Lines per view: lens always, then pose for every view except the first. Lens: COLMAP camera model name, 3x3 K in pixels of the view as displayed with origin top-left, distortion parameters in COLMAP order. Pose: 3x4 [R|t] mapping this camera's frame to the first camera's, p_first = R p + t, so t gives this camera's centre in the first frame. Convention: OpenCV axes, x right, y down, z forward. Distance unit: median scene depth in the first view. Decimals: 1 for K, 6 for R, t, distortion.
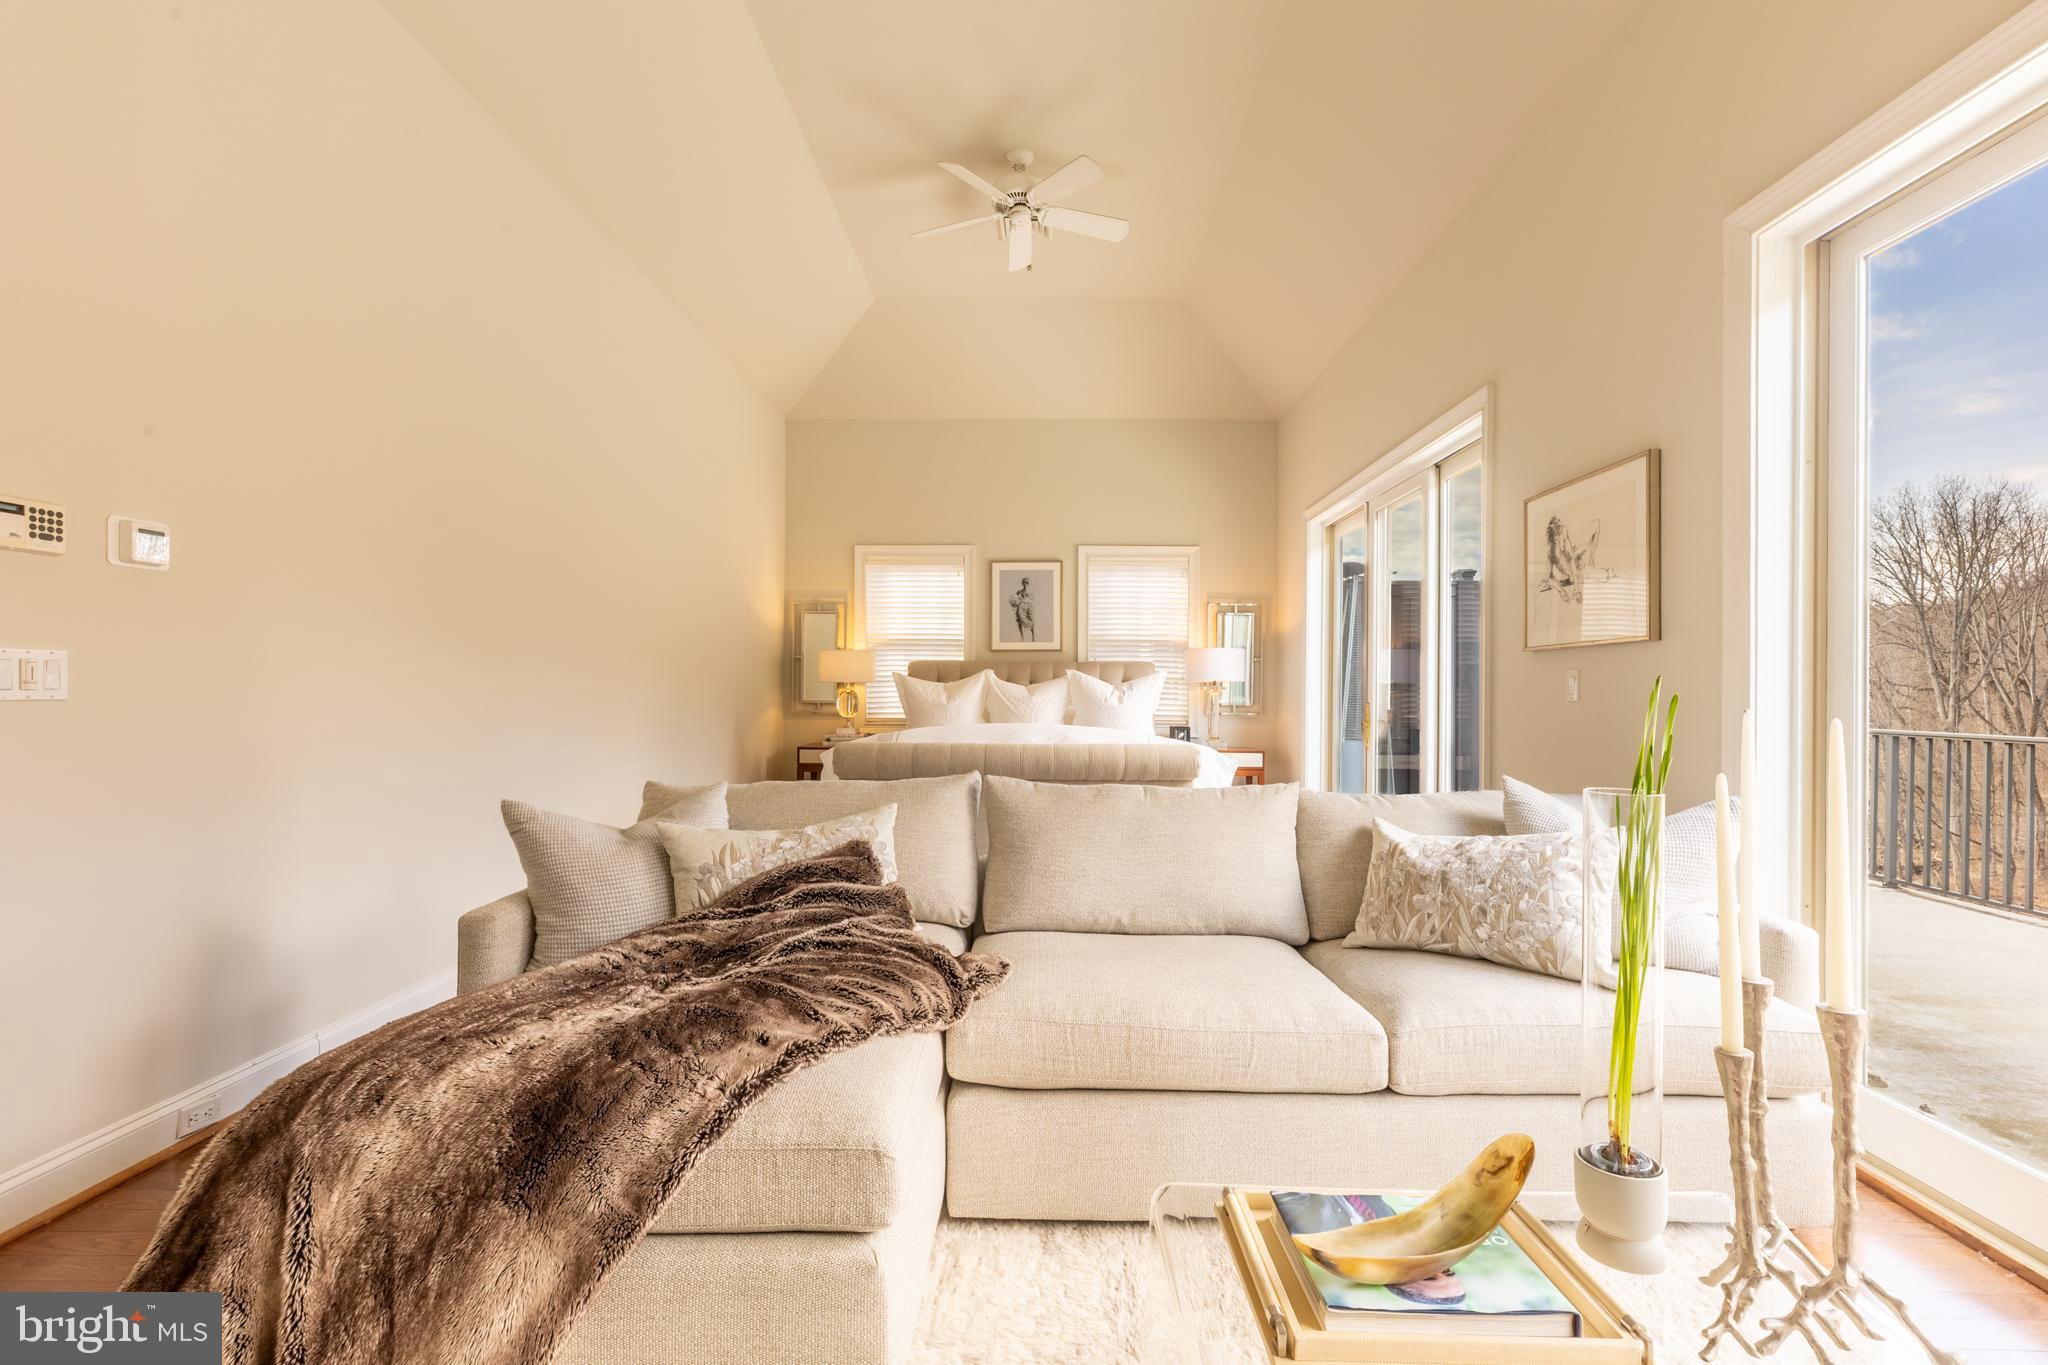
lens RADIAL K [[902.7, 0, 1024.0], [0, 902.7, 682.5], [0, 0, 1]] dist [-0.006198, -0.000768]
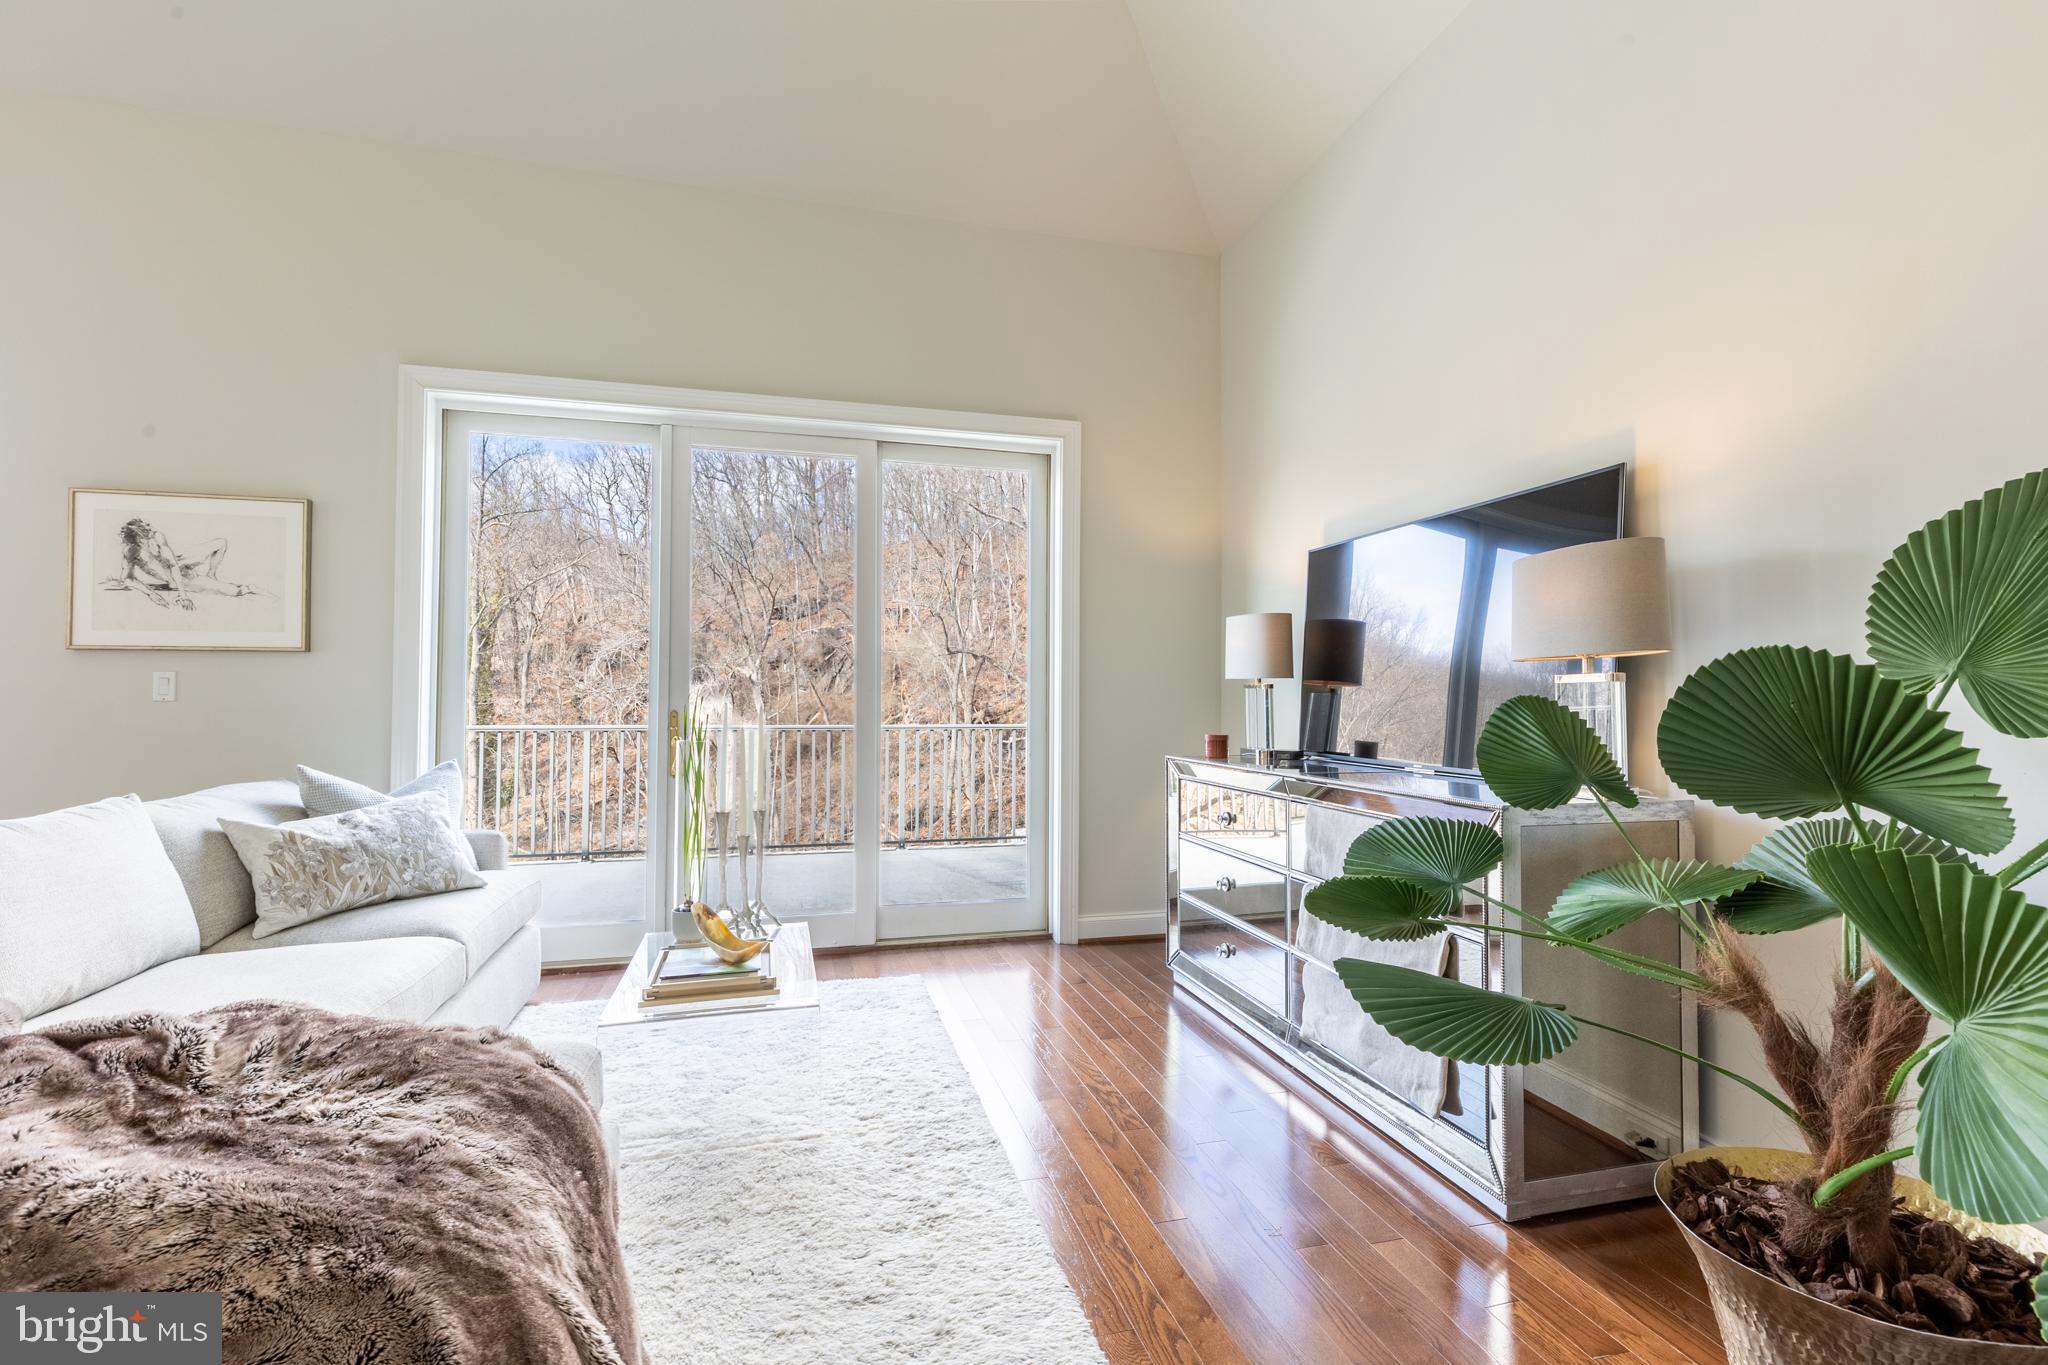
lens RADIAL K [[791.9, 0, 1024.0], [0, 791.9, 682.5], [0, 0, 1]] dist [0.000505, 0.000125]
pose [[-0.244771, 0.011306, 0.969515, -0.510074], [-0.015348, 0.999762, -0.015534, -0.001948], [-0.969459, -0.018683, -0.244539, 0.246833]]
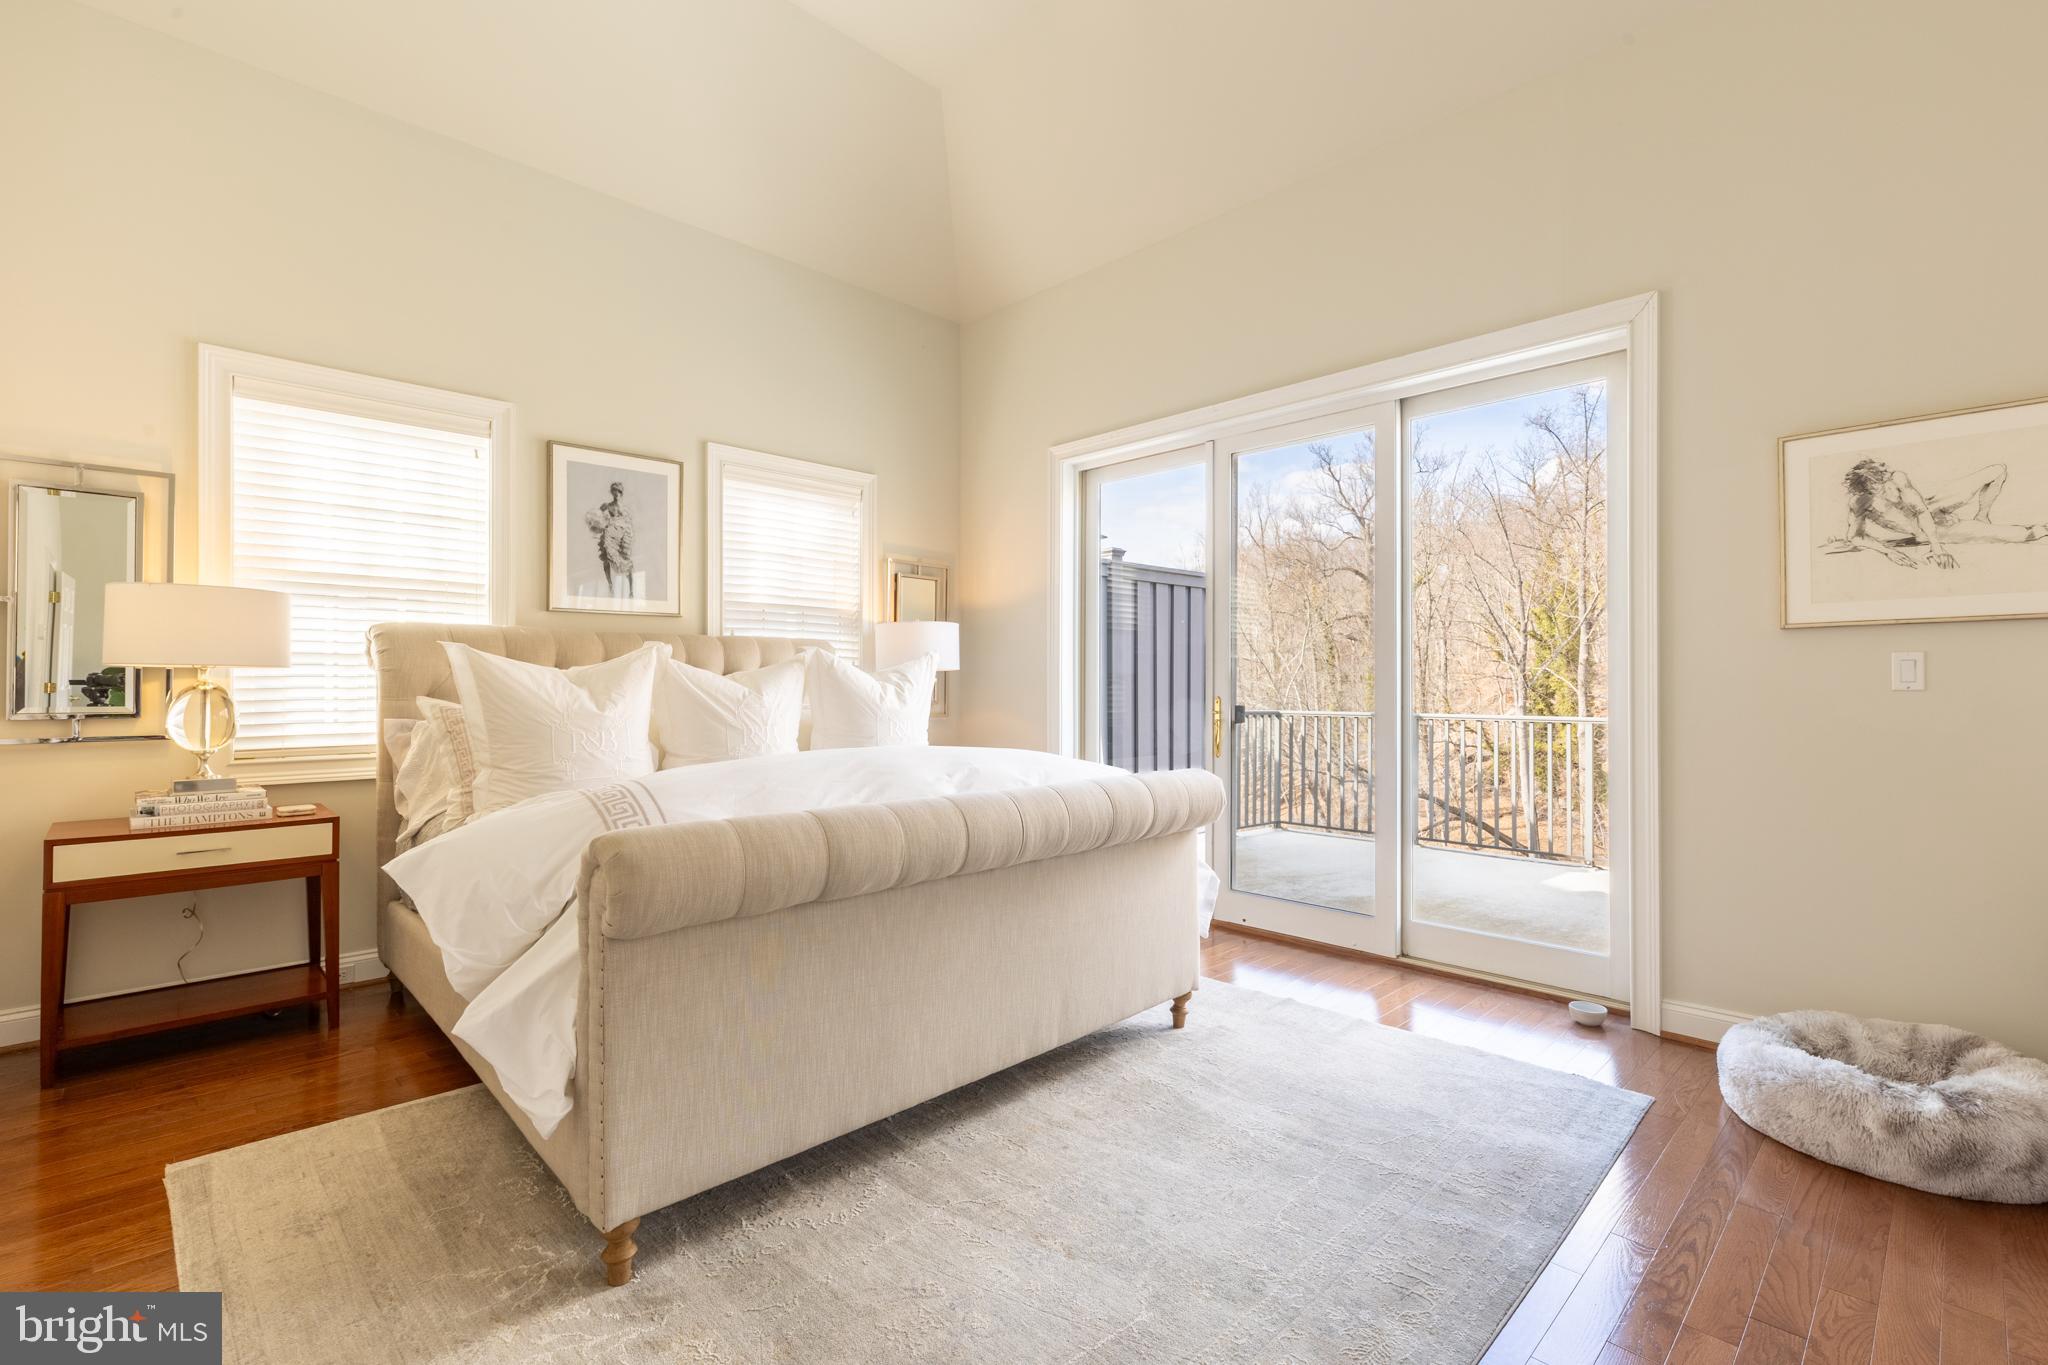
lens RADIAL K [[902.7, 0, 1024.0], [0, 902.7, 682.5], [0, 0, 1]] dist [-0.006198, -0.000768]
pose [[0.695700, -0.004296, 0.718319, -0.499572], [-0.000299, 0.999980, 0.006269, 0.008698], [-0.718332, -0.004576, 0.695685, 0.972378]]
